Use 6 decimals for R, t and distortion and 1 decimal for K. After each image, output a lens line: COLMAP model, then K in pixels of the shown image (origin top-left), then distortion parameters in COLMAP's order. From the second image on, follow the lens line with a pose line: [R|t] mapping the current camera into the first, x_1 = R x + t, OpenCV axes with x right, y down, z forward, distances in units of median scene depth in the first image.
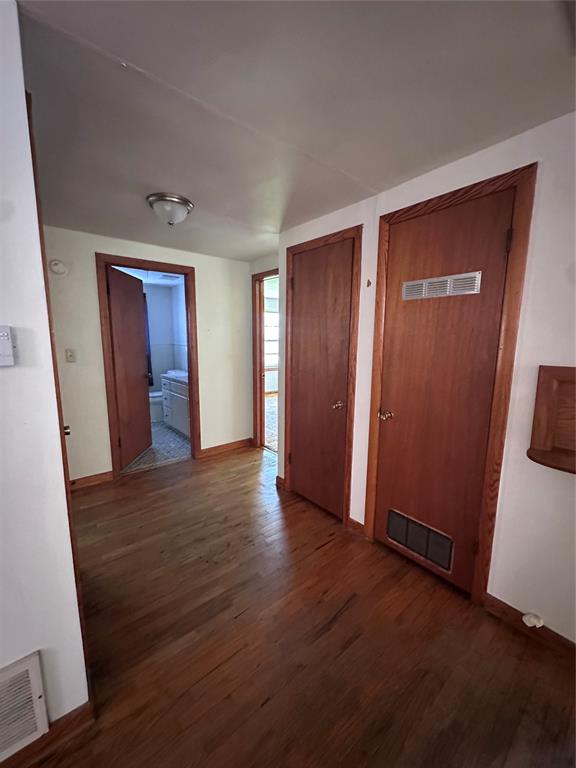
lens RADIAL K [[306.4, 0, 288.7], [0, 306.4, 384.8], [0, 0, 1]] dist [-0.002821, 0.000875]
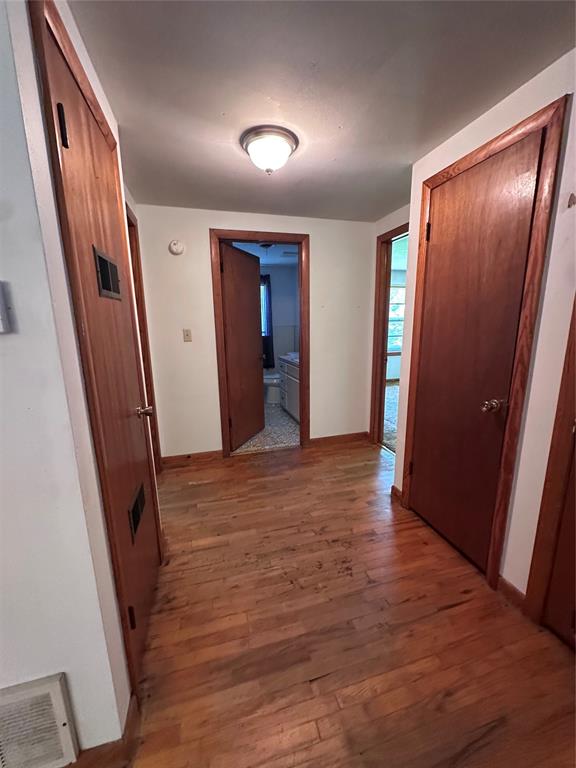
lens RADIAL K [[306.4, 0, 288.7], [0, 306.4, 384.8], [0, 0, 1]] dist [-0.002821, 0.000875]
pose [[0.915137, 0.057312, -0.399049, 0.017451], [-0.037489, 0.997652, 0.057312, -0.000578], [0.401397, -0.037488, 0.915137, 0.177189]]
